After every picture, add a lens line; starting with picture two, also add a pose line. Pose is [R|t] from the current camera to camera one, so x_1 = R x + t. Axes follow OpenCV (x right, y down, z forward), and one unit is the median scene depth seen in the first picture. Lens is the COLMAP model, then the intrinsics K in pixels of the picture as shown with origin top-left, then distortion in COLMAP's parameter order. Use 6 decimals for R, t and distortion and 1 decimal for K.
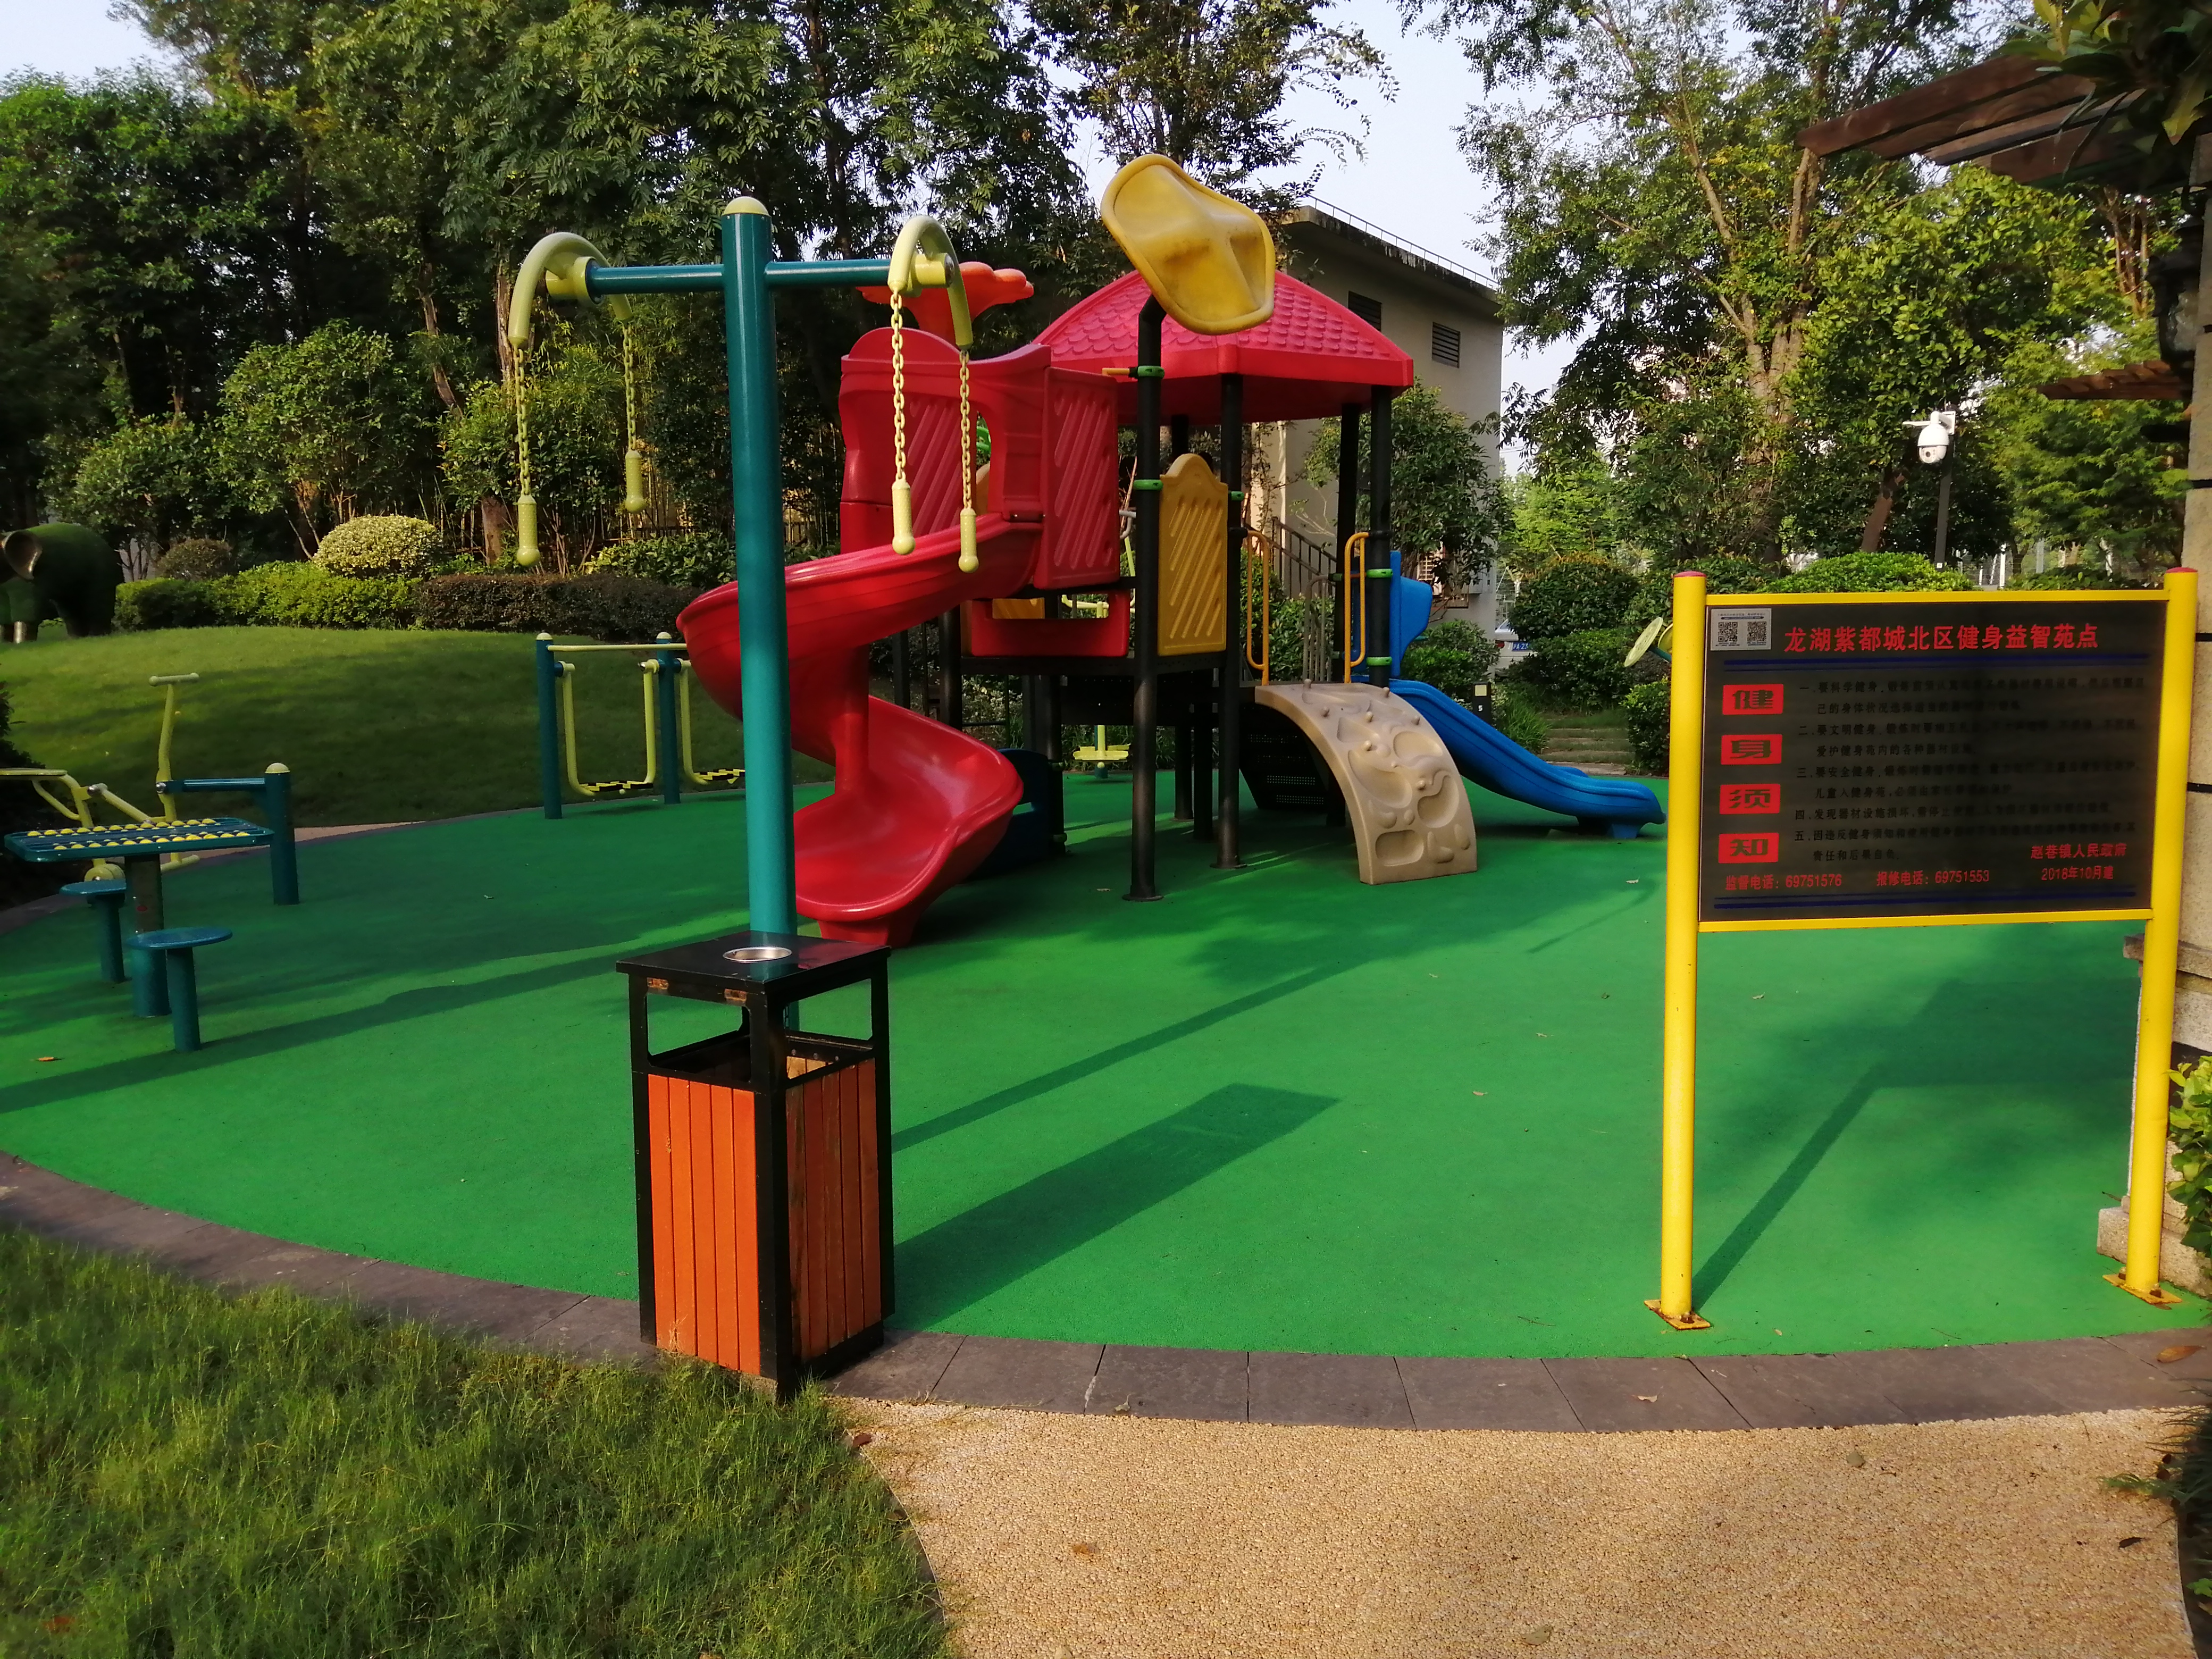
lens RADIAL K [[1668.5, 0, 1108.5], [0, 1668.5, 824.7], [0, 0, 1]] dist [0.013666, 0.000501]
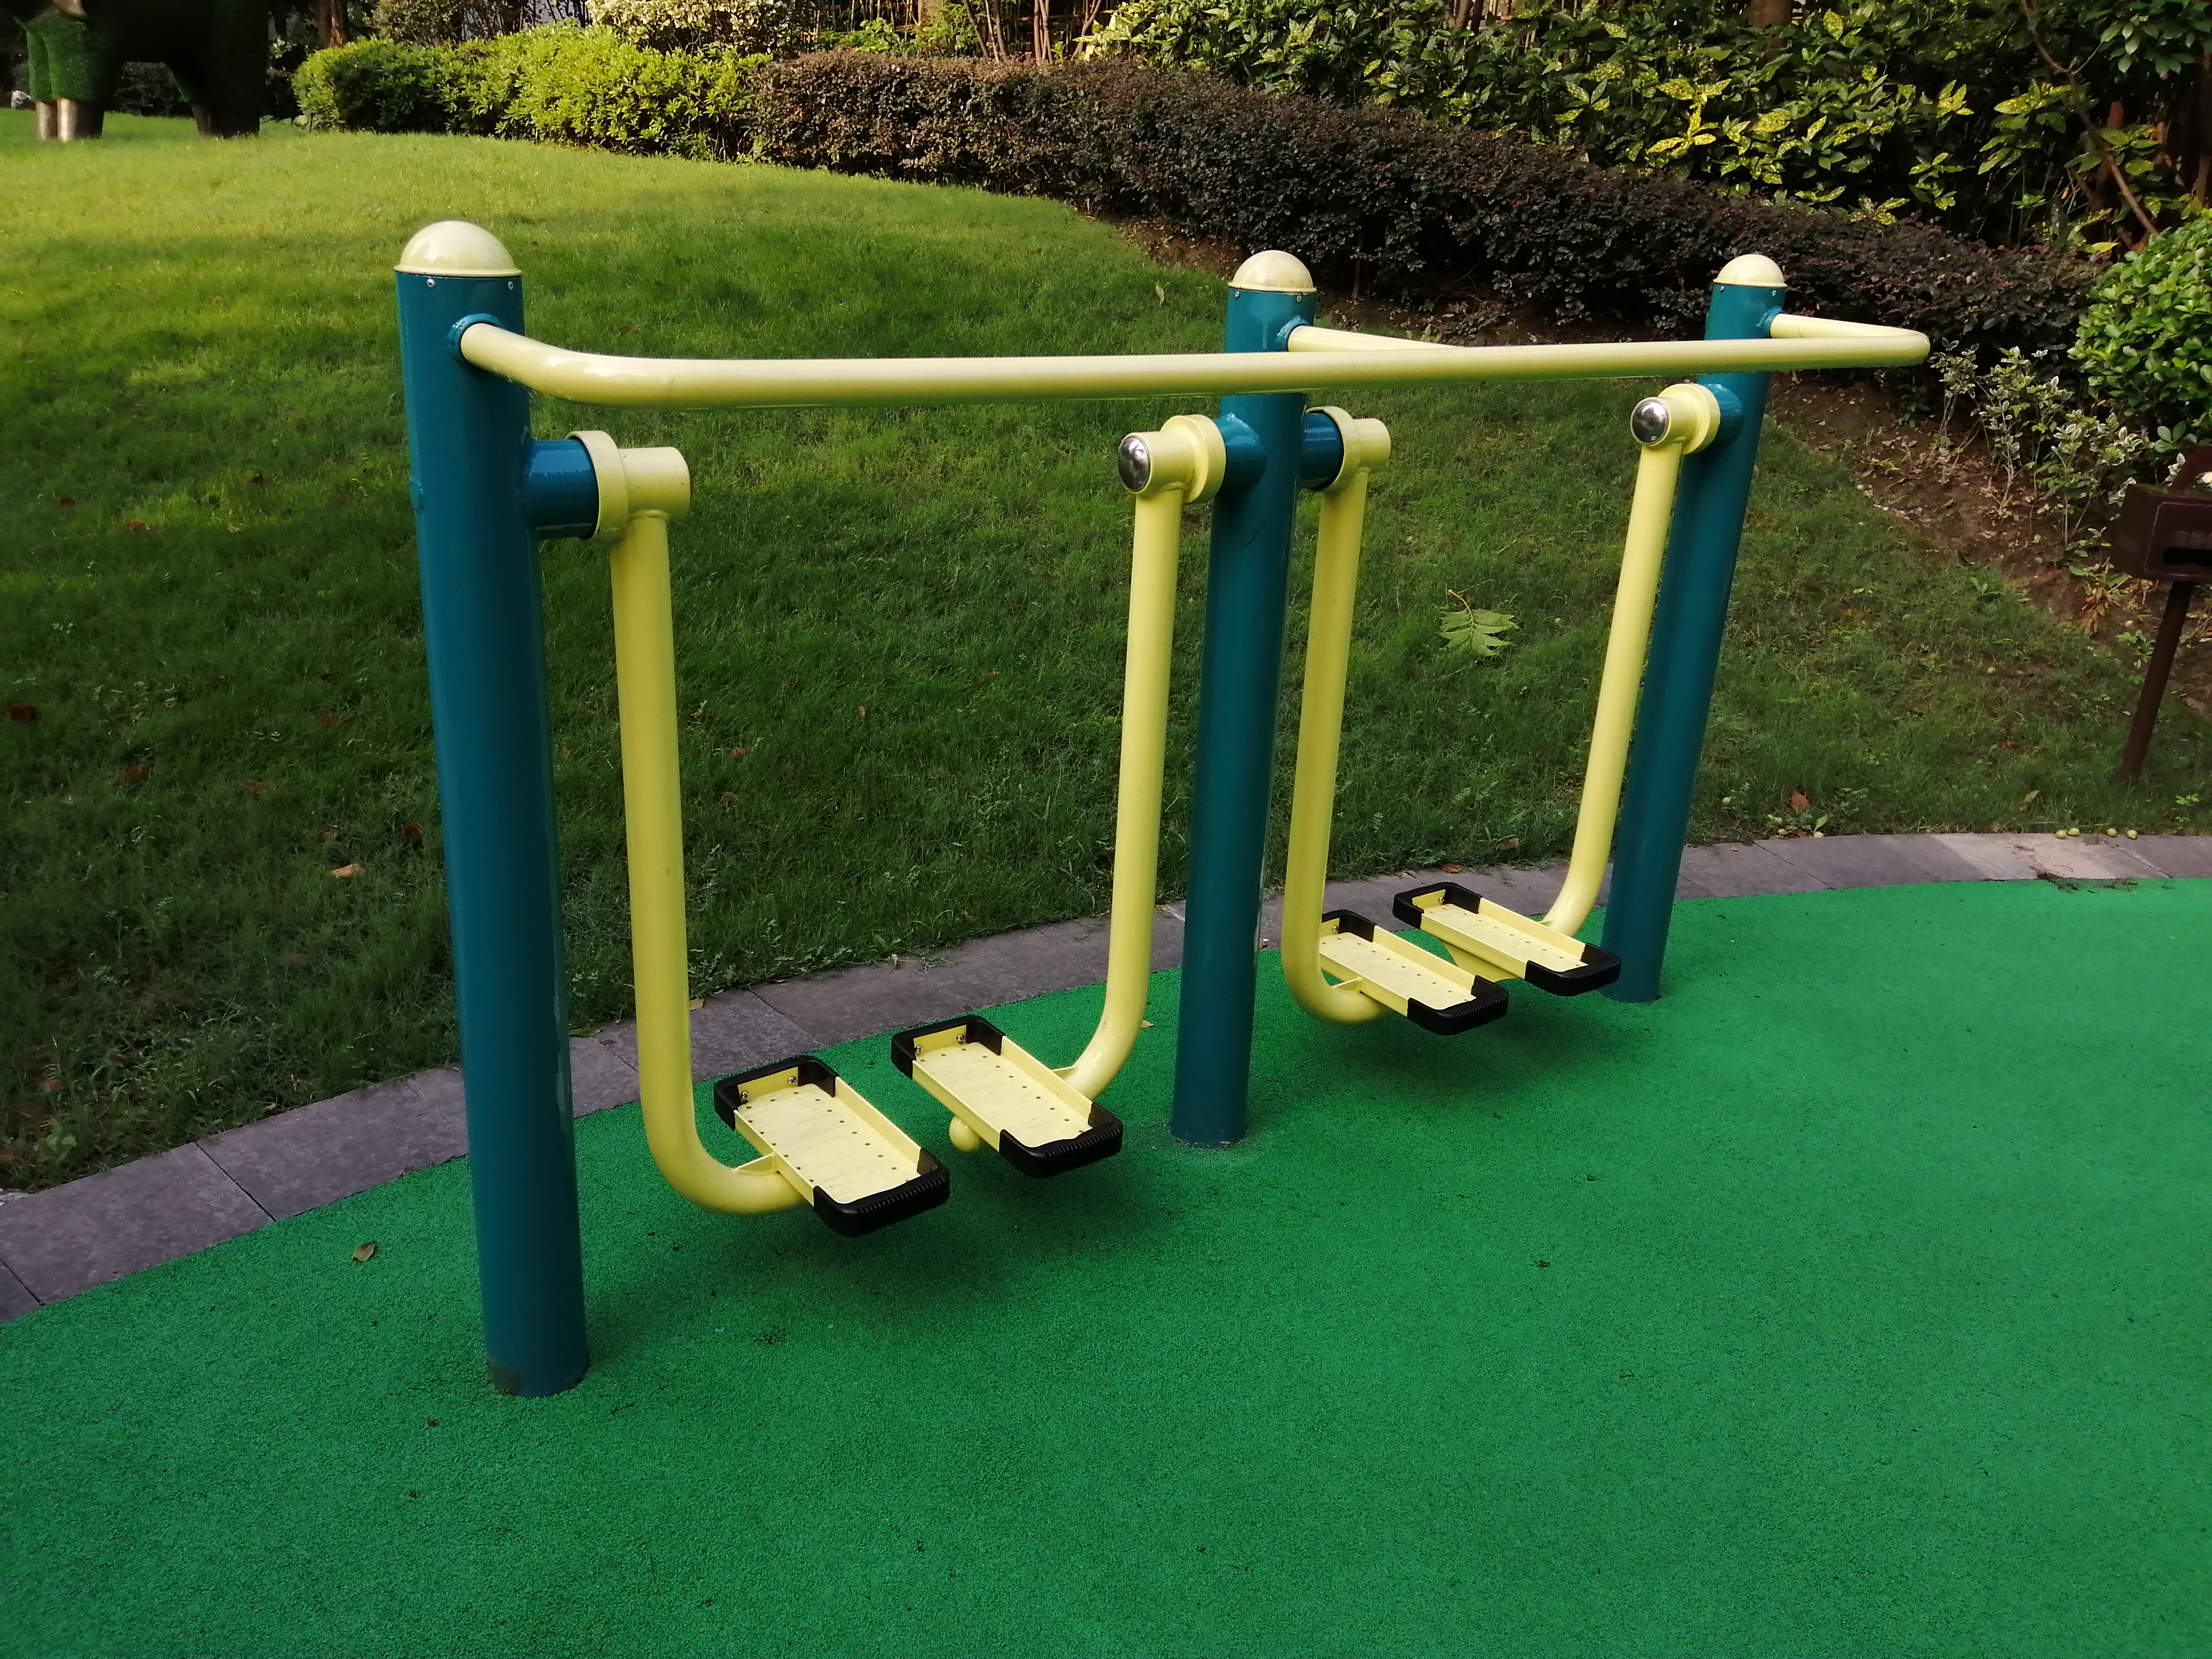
lens RADIAL K [[1668.5, 0, 1109.6], [0, 1668.5, 831.8], [0, 0, 1]] dist [0.013666, 0.000501]
pose [[0.949586, 0.167917, -0.264745, -0.143036], [-0.098161, 0.961253, 0.257598, -0.063566], [0.297742, -0.218623, 0.929276, 0.518695]]
